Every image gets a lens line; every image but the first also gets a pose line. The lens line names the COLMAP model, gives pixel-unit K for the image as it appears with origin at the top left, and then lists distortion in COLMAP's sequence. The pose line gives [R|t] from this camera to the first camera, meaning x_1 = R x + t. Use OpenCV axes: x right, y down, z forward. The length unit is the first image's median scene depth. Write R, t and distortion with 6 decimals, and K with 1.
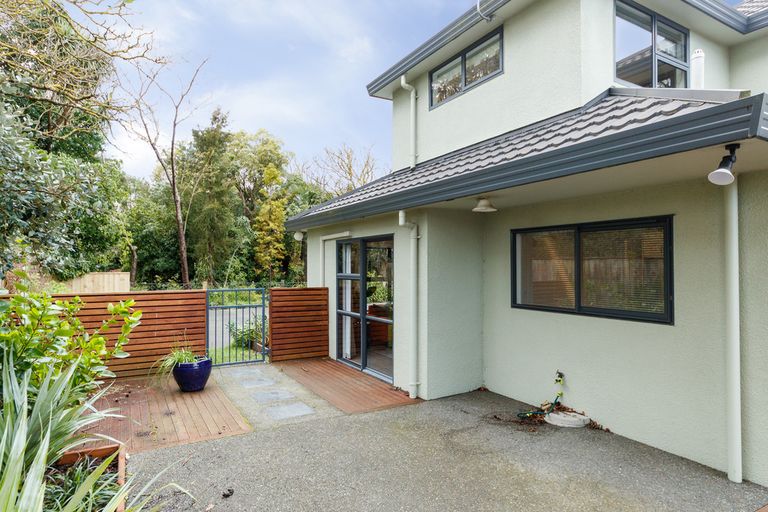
lens RADIAL K [[449.1, 0, 386.7], [0, 449.1, 258.5], [0, 0, 1]] dist [0.003403, -0.001798]
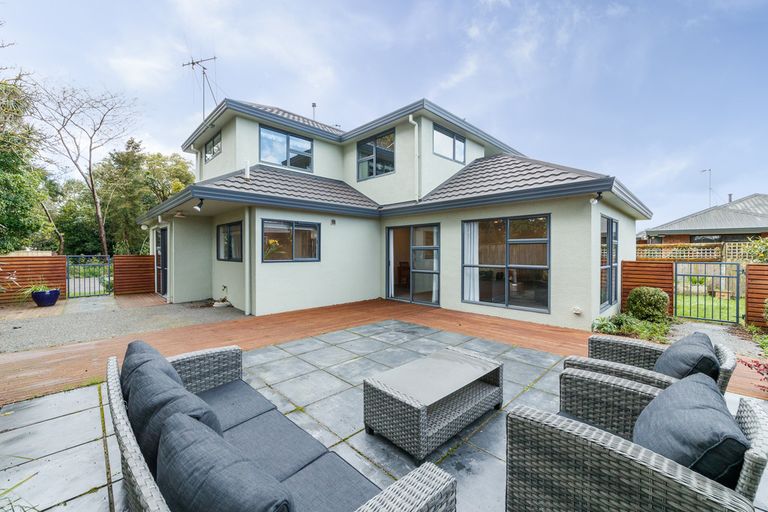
lens RADIAL K [[302.0, 0, 381.5], [0, 302.0, 253.1], [0, 0, 1]] dist [-0.002367, -0.000415]
pose [[0.967933, -0.003939, 0.251178, 0.169157], [-0.002496, 0.999677, 0.025293, 0.008192], [-0.251196, -0.025109, 0.967610, -0.160089]]
